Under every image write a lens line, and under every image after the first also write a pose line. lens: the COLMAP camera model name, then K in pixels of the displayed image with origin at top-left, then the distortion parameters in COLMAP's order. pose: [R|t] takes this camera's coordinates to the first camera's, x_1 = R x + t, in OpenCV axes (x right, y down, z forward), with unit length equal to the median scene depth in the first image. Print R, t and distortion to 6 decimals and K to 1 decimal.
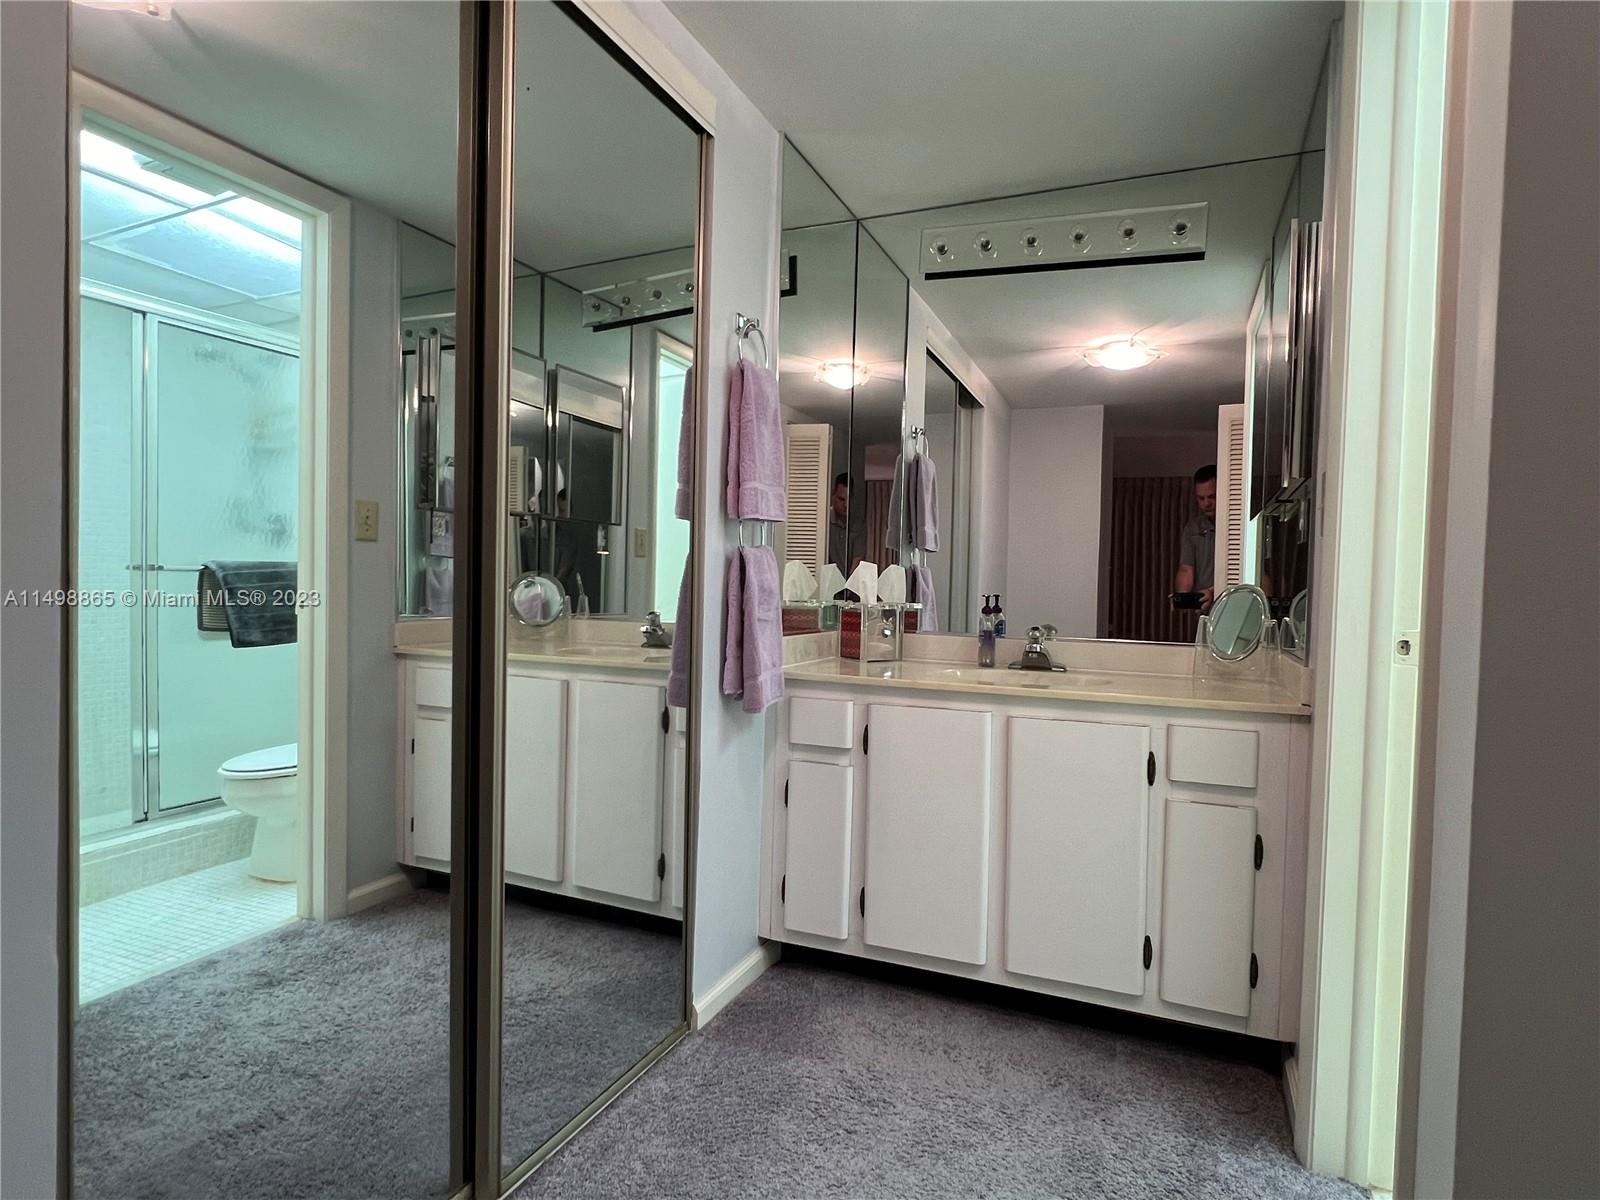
lens RADIAL K [[860.3, 0, 797.0], [0, 860.3, 601.9], [0, 0, 1]] dist [-0.000863, -0.000028]
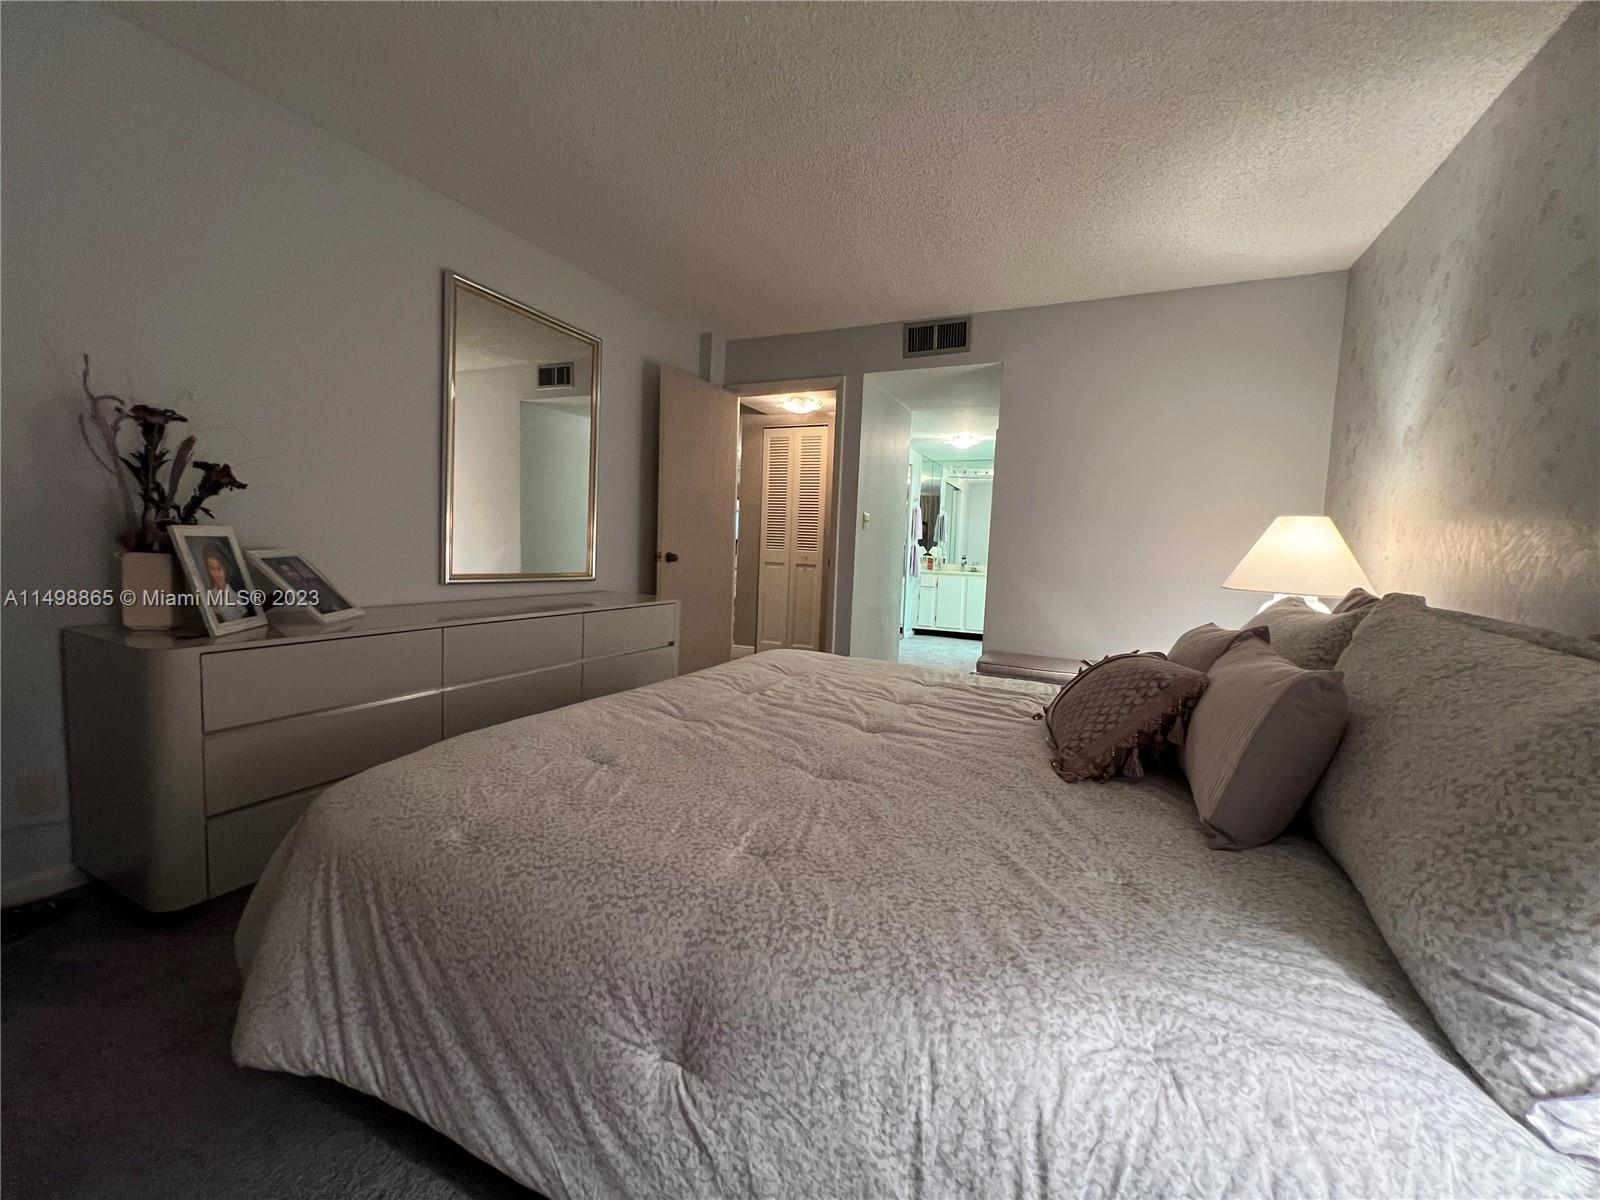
lens RADIAL K [[641.6, 0, 798.9], [0, 641.6, 595.6], [0, 0, 1]] dist [-0.002794, 0.000567]
pose [[0.999696, 0.013825, -0.020406, -0.520988], [-0.012709, 0.998468, 0.053845, 0.033652], [0.021119, -0.053569, 0.998341, -2.190959]]
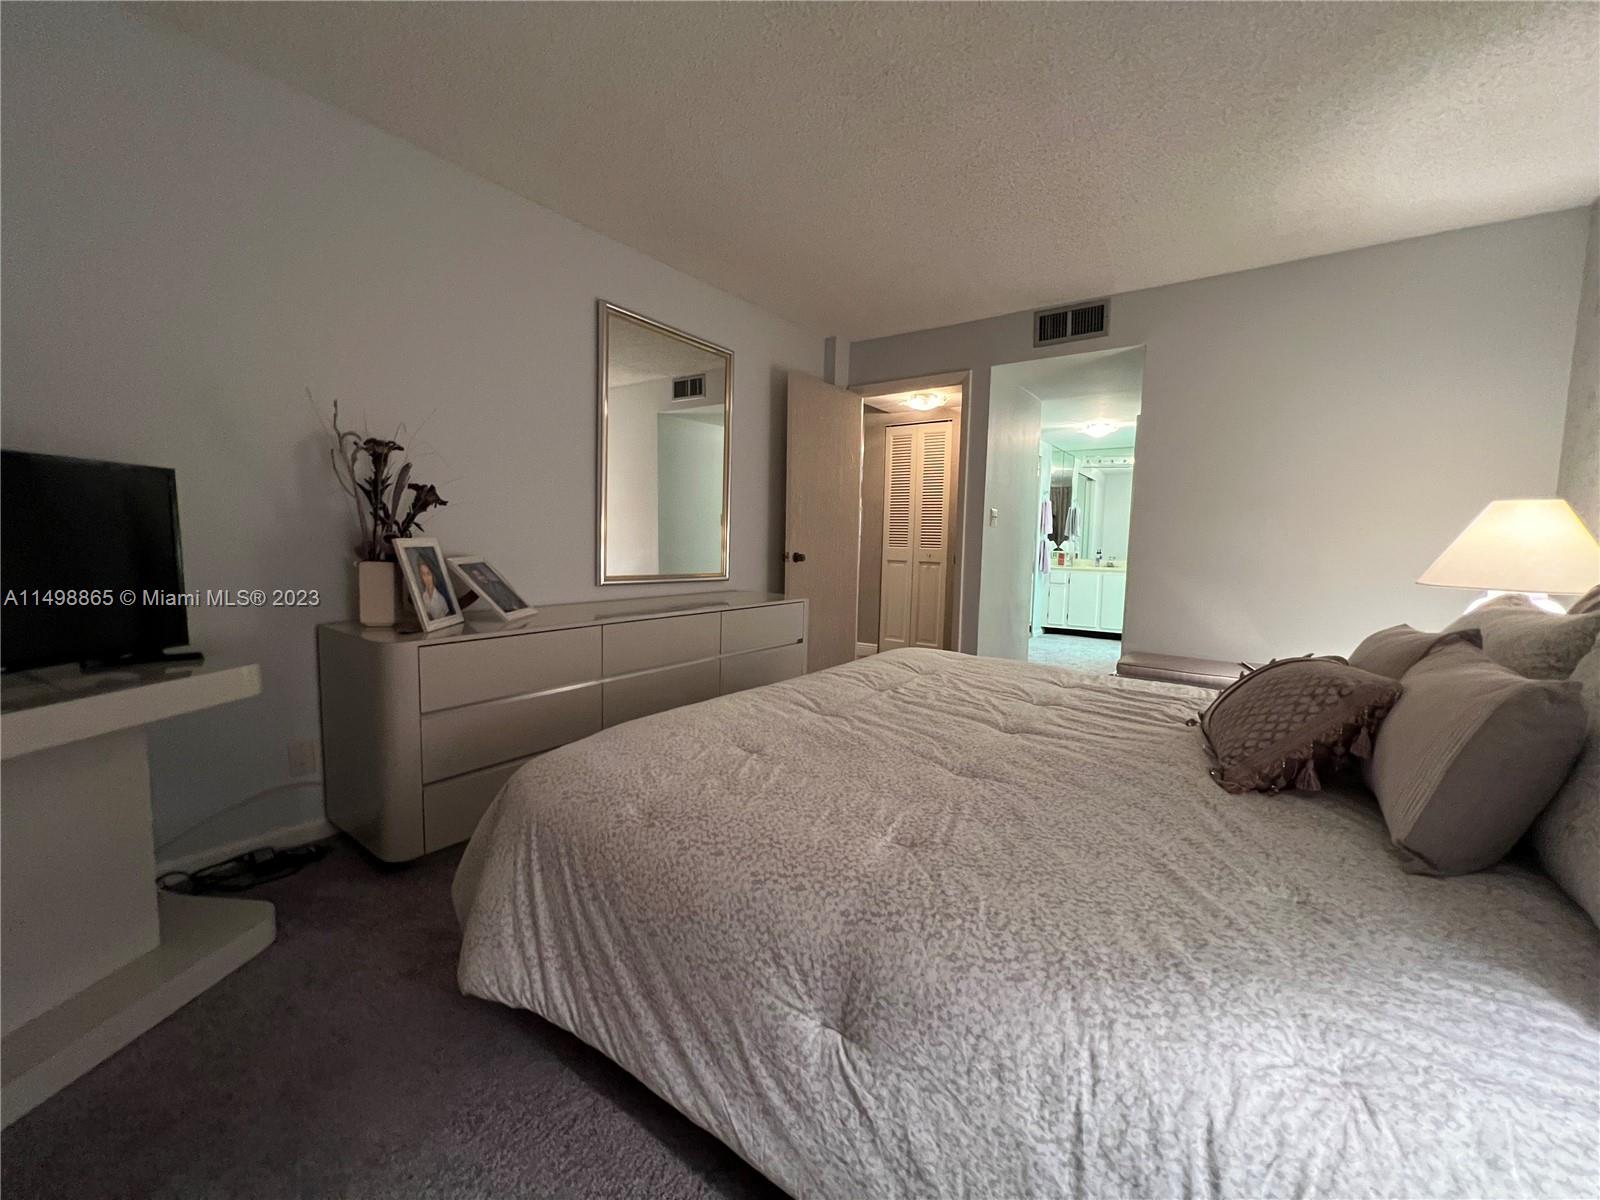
lens RADIAL K [[640.2, 0, 797.7], [0, 640.2, 596.6], [0, 0, 1]] dist [-0.001006, 0.000083]
pose [[0.979049, 0.010395, -0.203361, -0.539912], [0.002041, 0.998145, 0.060845, 0.028842], [0.203616, -0.059986, 0.977211, -2.216185]]
